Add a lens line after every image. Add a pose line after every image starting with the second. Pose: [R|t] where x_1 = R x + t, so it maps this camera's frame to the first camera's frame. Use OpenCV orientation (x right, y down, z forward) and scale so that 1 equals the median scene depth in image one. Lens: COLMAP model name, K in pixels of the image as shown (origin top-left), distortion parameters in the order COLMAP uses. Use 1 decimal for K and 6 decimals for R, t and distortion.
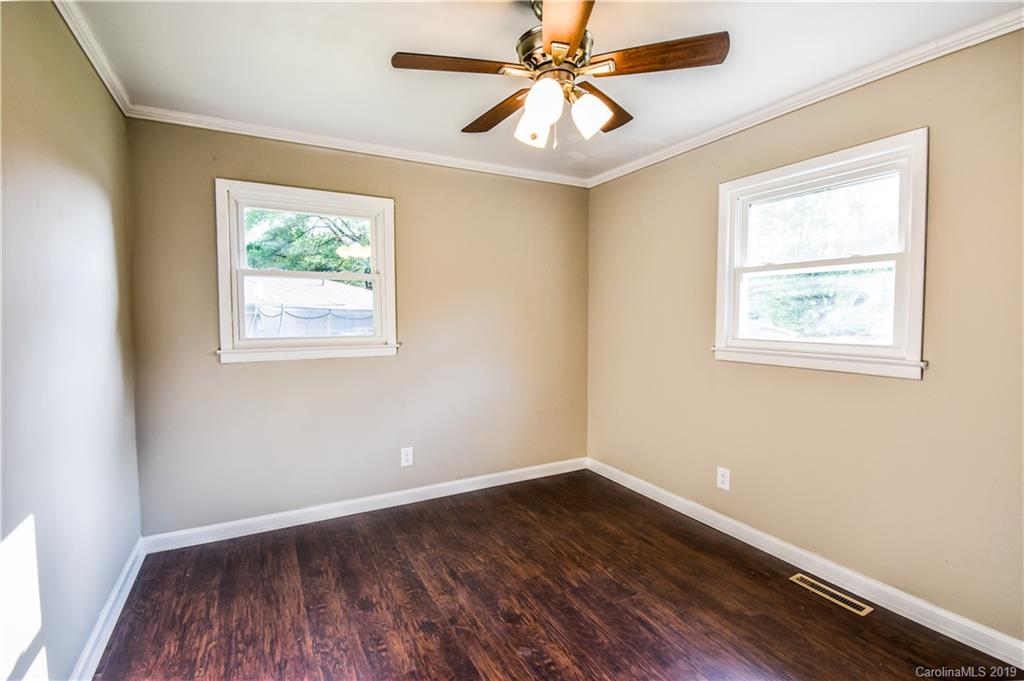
lens RADIAL K [[467.1, 0, 512.0], [0, 467.1, 340.5], [0, 0, 1]] dist [-0.000481, -0.000586]
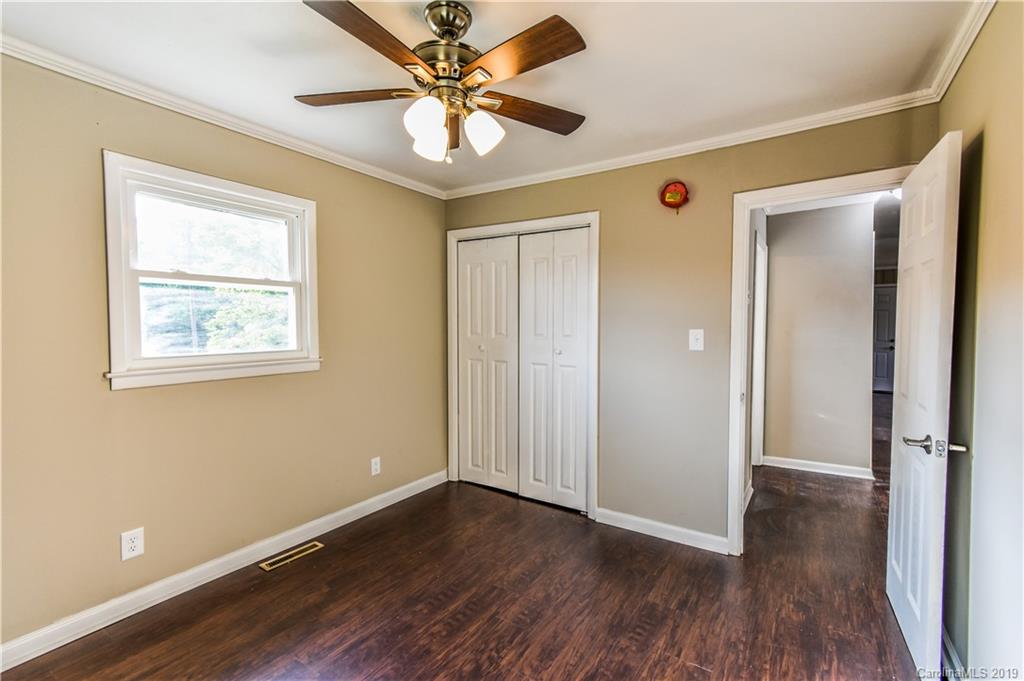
lens RADIAL K [[440.5, 0, 546.4], [0, 440.5, 336.9], [0, 0, 1]] dist [0.000334, -0.000036]
pose [[-0.503134, -0.031296, 0.863641, -0.626451], [0.042969, 0.997202, 0.061169, -0.069867], [-0.863139, 0.067886, -0.500382, 0.955901]]
